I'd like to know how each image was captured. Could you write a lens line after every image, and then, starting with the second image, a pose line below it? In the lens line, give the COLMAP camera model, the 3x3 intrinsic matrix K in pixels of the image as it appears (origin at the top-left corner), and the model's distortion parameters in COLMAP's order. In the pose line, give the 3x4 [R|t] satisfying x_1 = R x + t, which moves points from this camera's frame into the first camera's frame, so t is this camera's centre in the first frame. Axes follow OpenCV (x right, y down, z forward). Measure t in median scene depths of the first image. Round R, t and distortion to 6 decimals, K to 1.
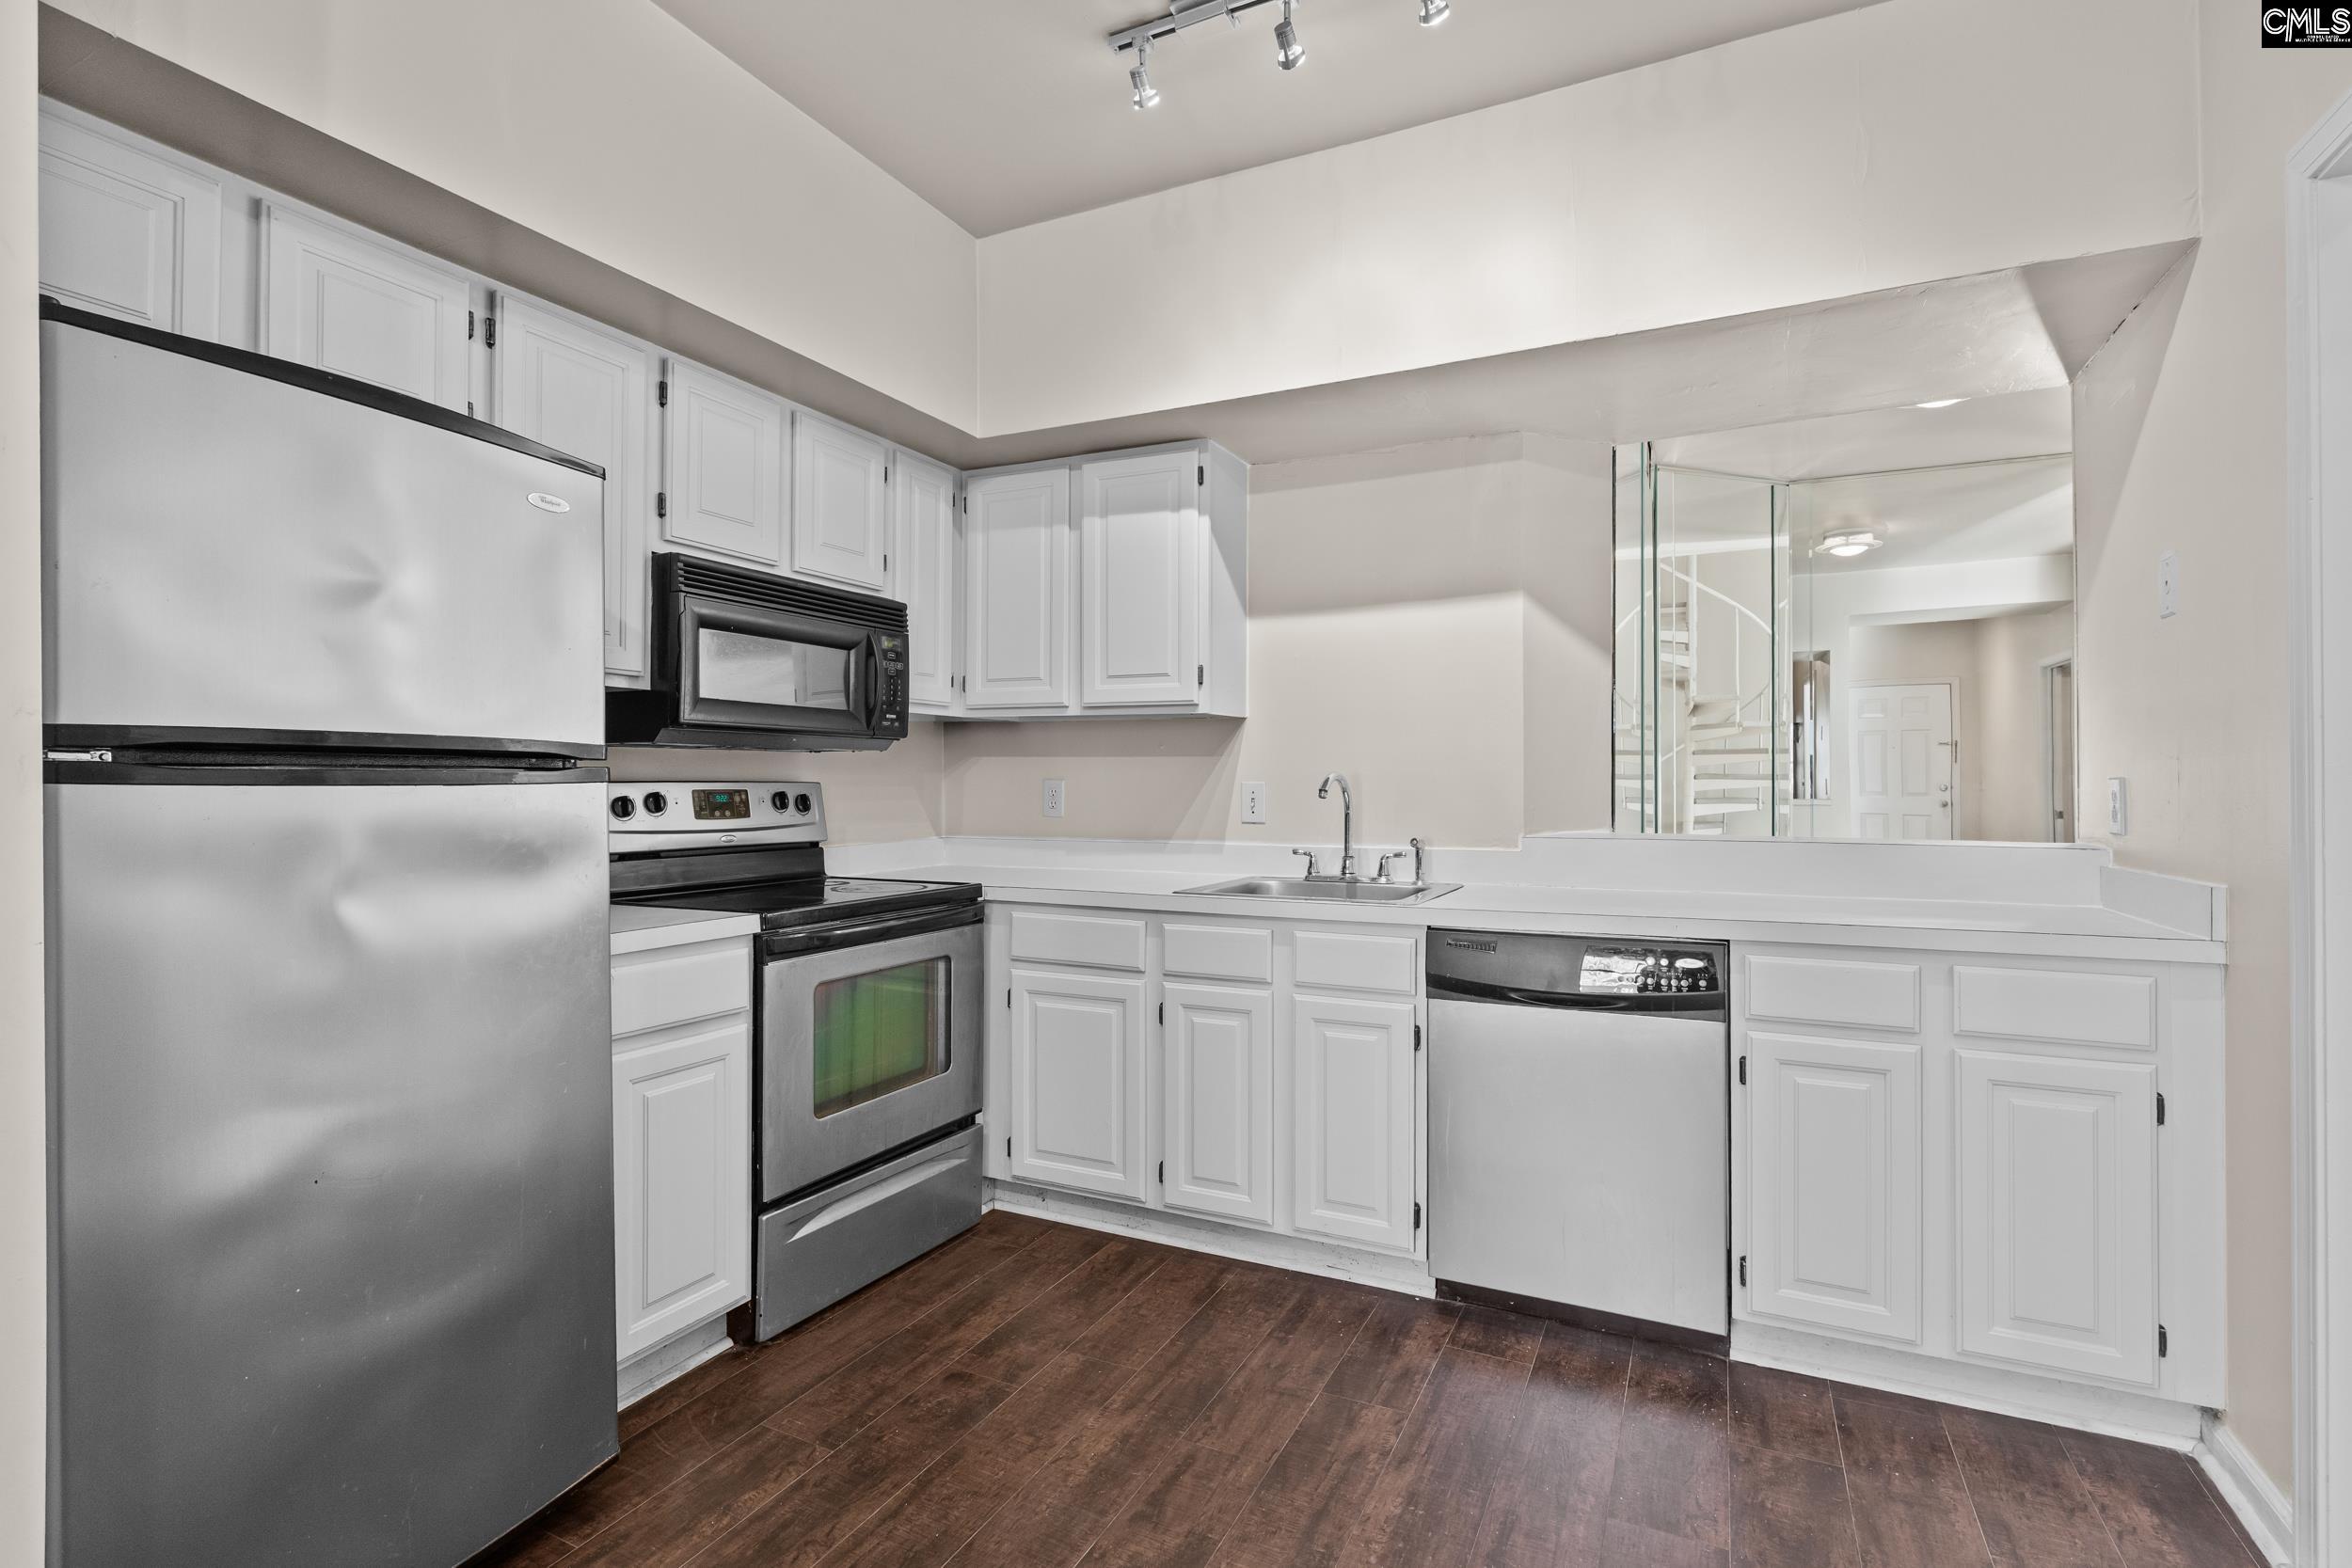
lens RADIAL K [[1086.3, 0, 1184.8], [0, 1086.3, 782.3], [0, 0, 1]] dist [0.020144, 0.000244]
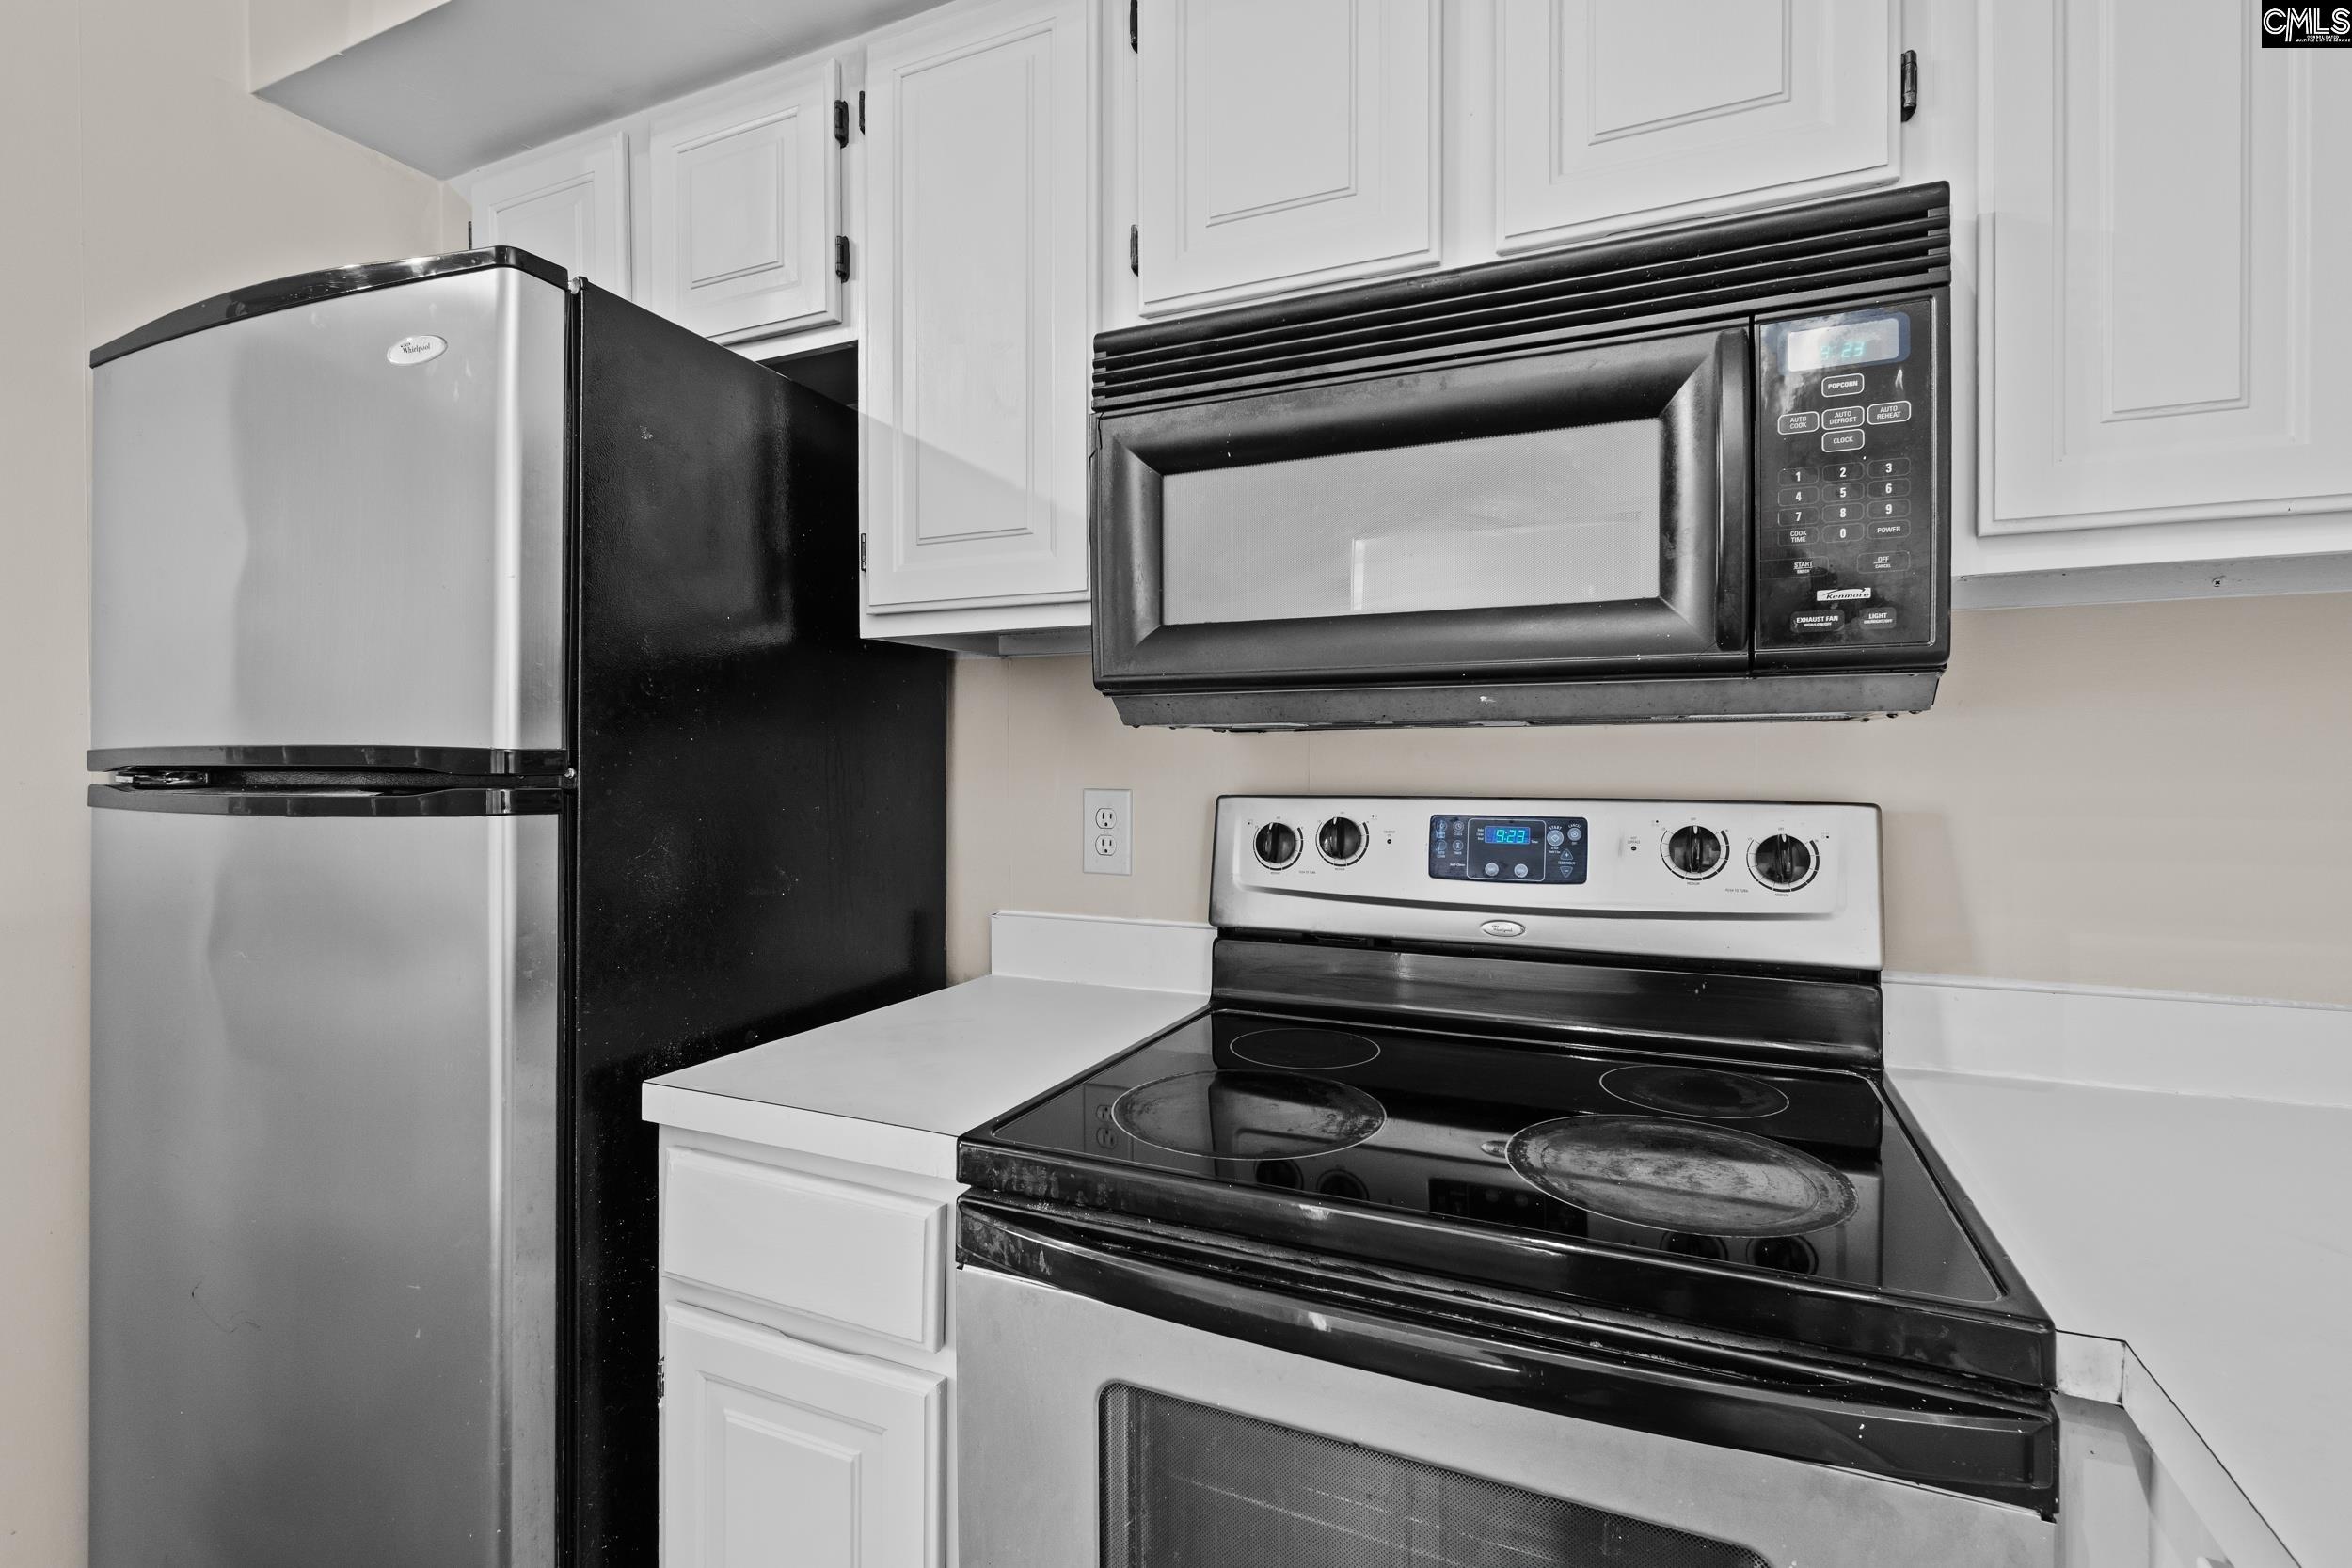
lens RADIAL K [[1130.2, 0, 1175.6], [0, 1130.2, 760.1], [0, 0, 1]] dist [0.000944, 0.000201]
pose [[0.025539, -0.001801, -0.999672, 0.033292], [0.002417, 0.999996, -0.001739, -0.016126], [0.999671, -0.002372, 0.025543, 0.870237]]
